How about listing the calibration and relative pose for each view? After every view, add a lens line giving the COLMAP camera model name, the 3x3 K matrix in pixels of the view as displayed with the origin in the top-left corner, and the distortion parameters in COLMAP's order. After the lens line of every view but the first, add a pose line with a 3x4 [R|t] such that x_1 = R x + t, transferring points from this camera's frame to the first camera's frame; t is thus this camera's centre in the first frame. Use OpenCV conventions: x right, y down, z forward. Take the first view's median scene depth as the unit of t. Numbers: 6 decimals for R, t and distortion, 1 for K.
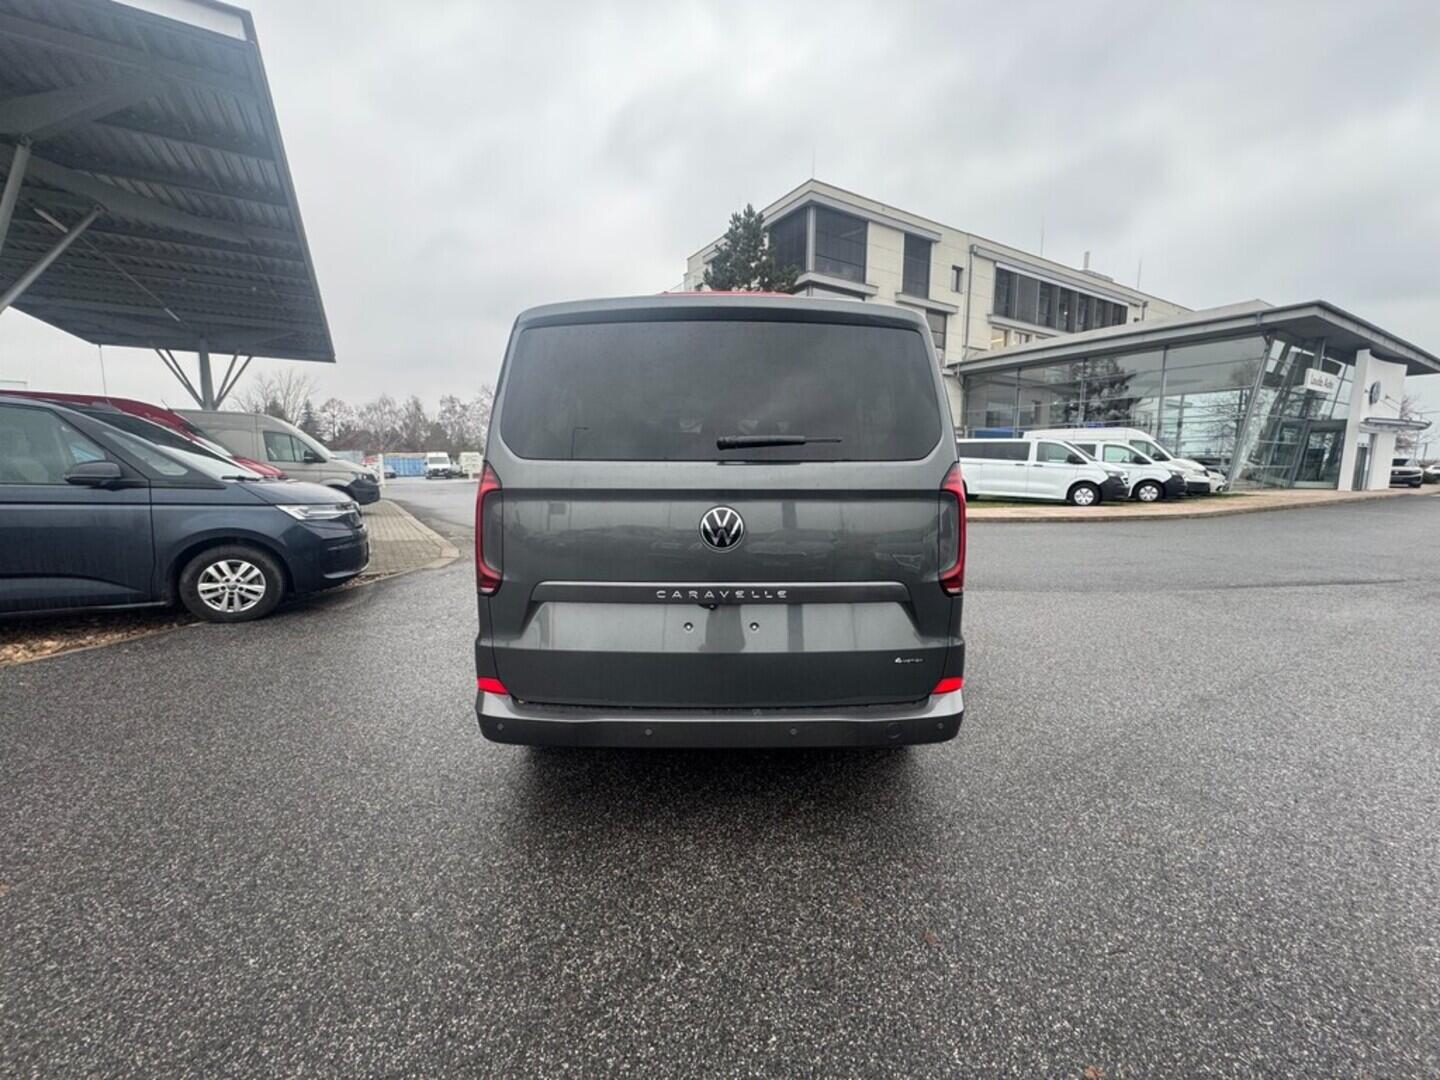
lens RADIAL K [[568.2, 0, 722.5], [0, 568.2, 540.7], [0, 0, 1]] dist [-0.001100, 0.000327]
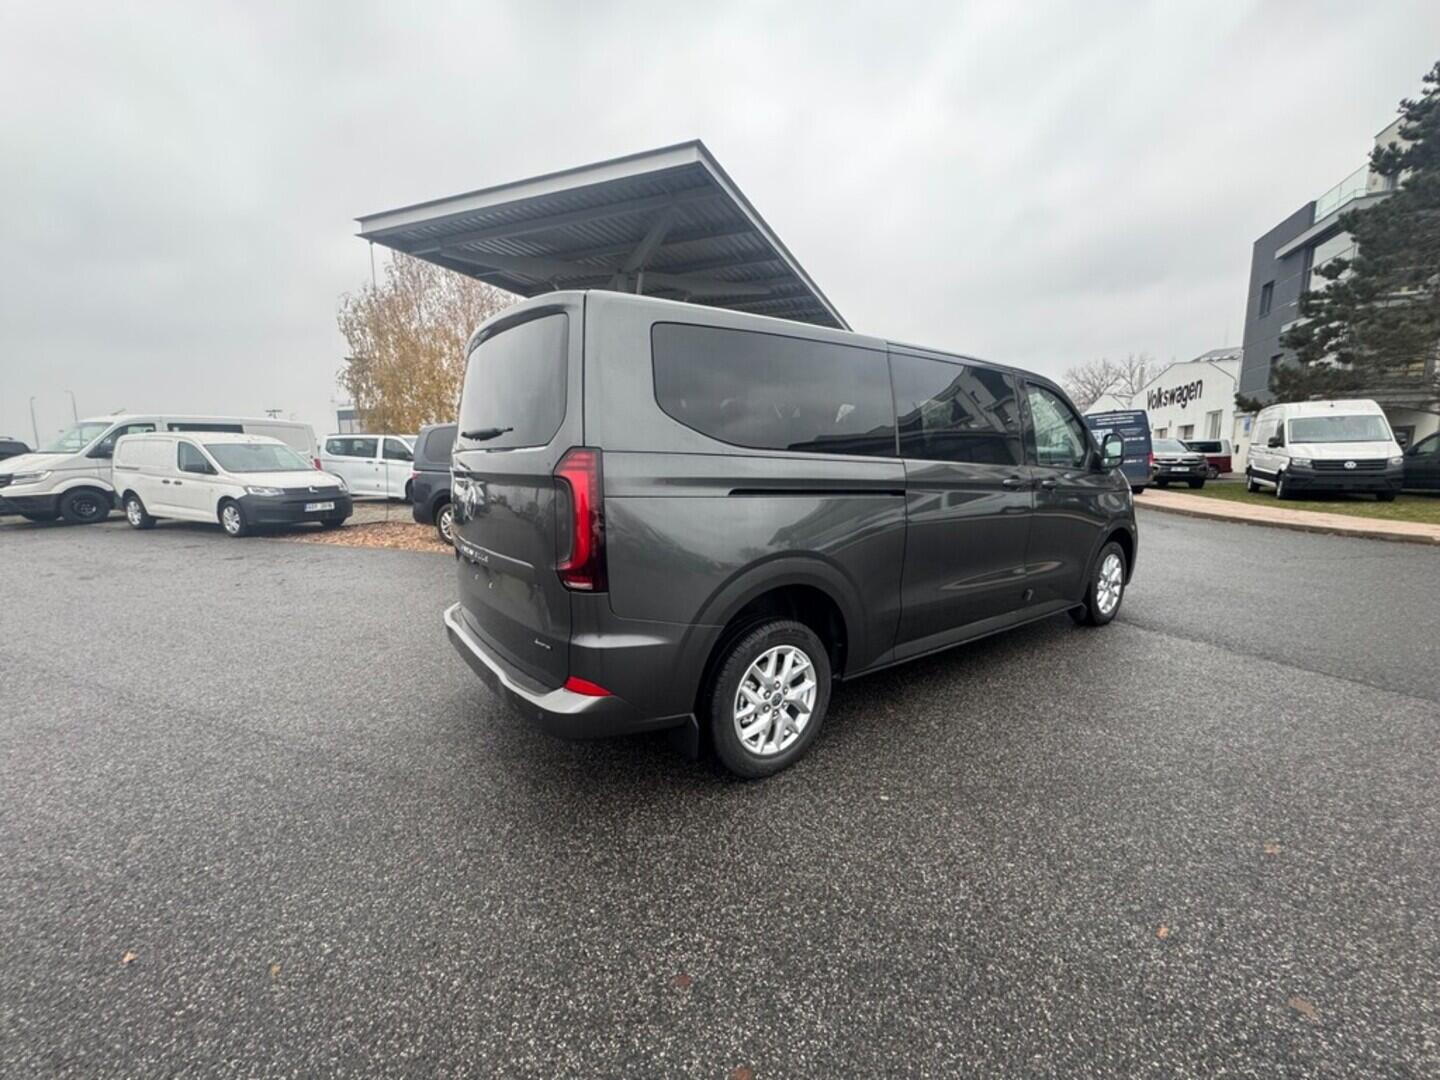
lens RADIAL K [[568.2, 0, 721.7], [0, 568.2, 543.0], [0, 0, 1]] dist [-0.001100, 0.000327]
pose [[0.594632, 0.113458, -0.795953, 0.081861], [-0.098626, 0.992810, 0.067839, -0.004354], [0.797926, 0.038162, 0.601546, 0.040141]]
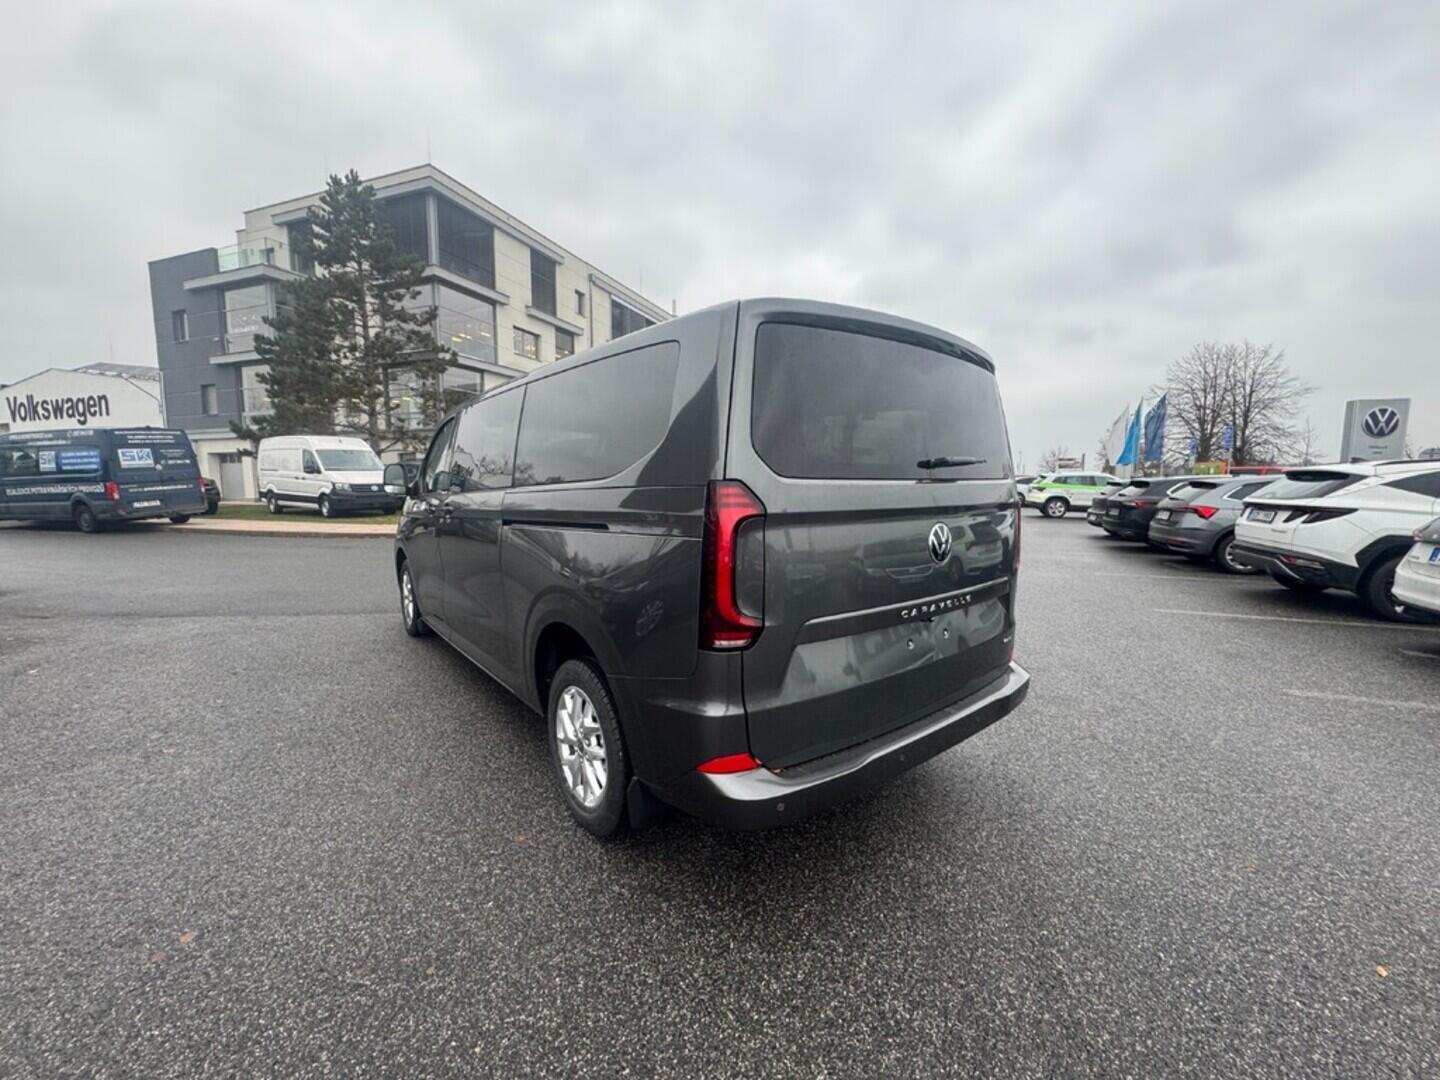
lens RADIAL K [[568.2, 0, 722.0], [0, 568.2, 538.8], [0, 0, 1]] dist [-0.001100, 0.000327]
pose [[0.792694, -0.065128, 0.606130, -0.056797], [0.080908, 0.996721, 0.001285, -0.003797], [-0.604227, 0.048022, 0.795364, 0.023812]]
